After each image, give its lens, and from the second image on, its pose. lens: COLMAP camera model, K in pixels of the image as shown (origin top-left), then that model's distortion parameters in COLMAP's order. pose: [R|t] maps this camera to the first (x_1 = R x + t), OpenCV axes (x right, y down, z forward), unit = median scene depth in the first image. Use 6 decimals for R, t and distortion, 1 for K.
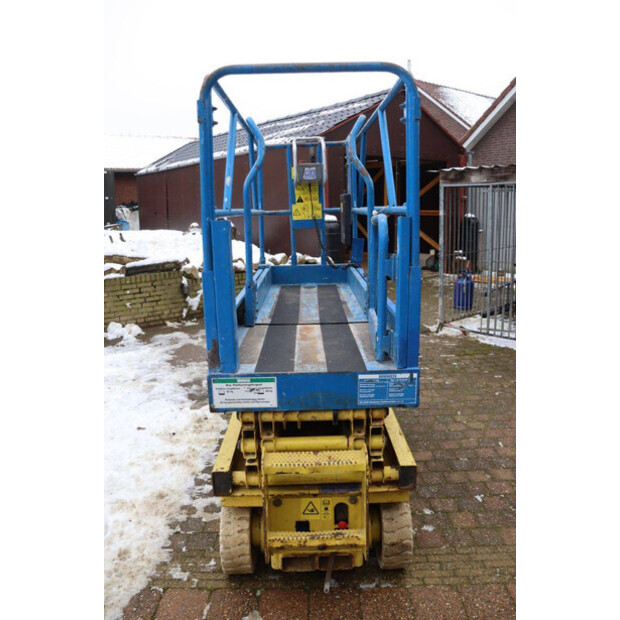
lens RADIAL K [[508.0, 0, 310.0], [0, 508.0, 310.0], [0, 0, 1]] dist [-0.169220, 0.138498]
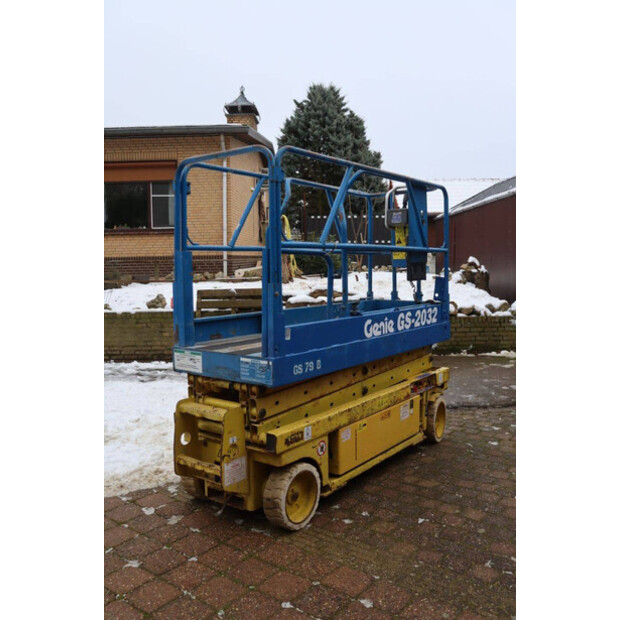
lens RADIAL K [[564.9, 0, 310.0], [0, 564.9, 310.0], [0, 0, 1]] dist [-0.121382, 0.082646]
pose [[0.794257, 0.065080, -0.604087, 0.903488], [-0.127144, 0.990037, -0.060511, 0.048915], [0.594130, 0.124867, 0.794618, -0.131236]]
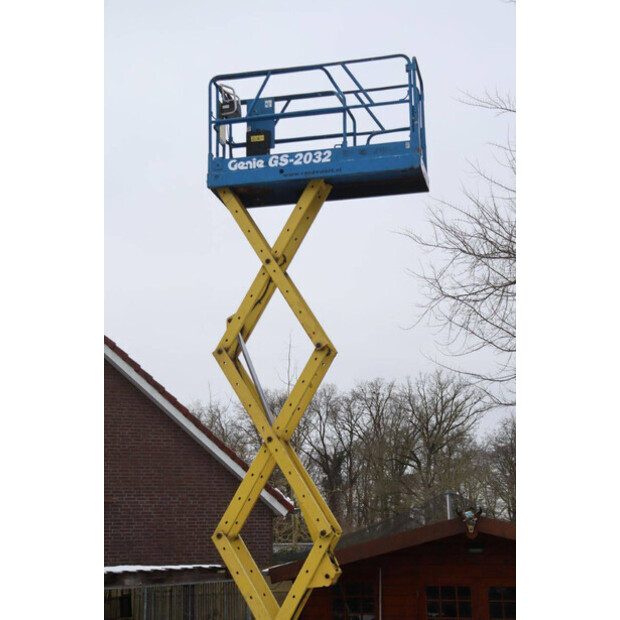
lens RADIAL K [[1039.7, 0, 307.4], [0, 1039.7, 311.0], [0, 0, 1]] dist [0.144394, 0.365175]
pose [[0.226223, 0.229604, 0.946628, -4.113981], [0.209510, 0.937608, -0.277484, -0.222449], [-0.951277, 0.261102, 0.164004, 0.245391]]
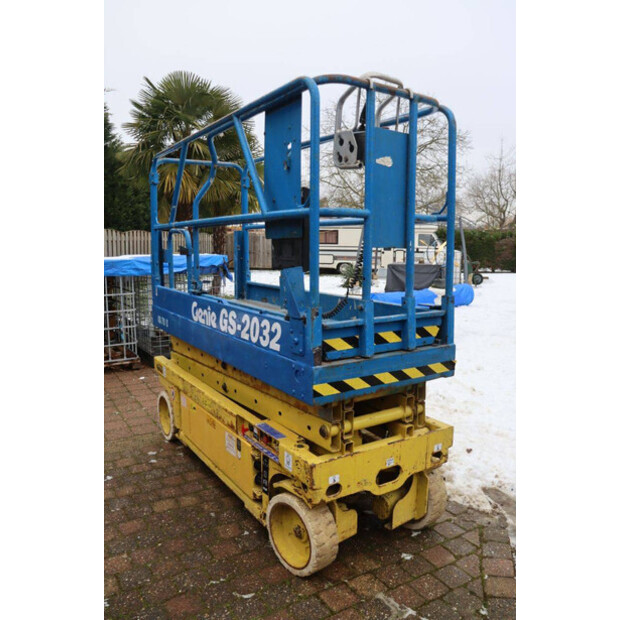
lens RADIAL K [[508.0, 0, 310.0], [0, 508.0, 310.0], [0, 0, 1]] dist [-0.169220, 0.138498]
pose [[-0.848590, 0.096129, -0.520245, 0.543511], [-0.081169, 0.948055, 0.307577, -0.400966], [0.522788, 0.303234, -0.796707, 2.196316]]
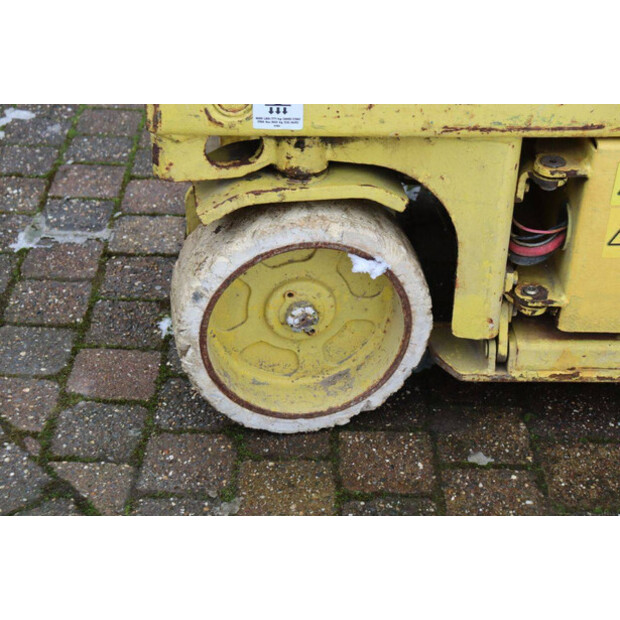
lens RADIAL K [[1210.6, 0, 310.0], [0, 1210.6, 293.9], [0, 0, 1]] dist [0.240102, 0.024443]
pose [[-0.005937, -0.515469, 0.856887, -0.721099], [0.178885, 0.842533, 0.508074, -0.107020], [-0.983852, 0.156301, 0.087207, 1.538707]]
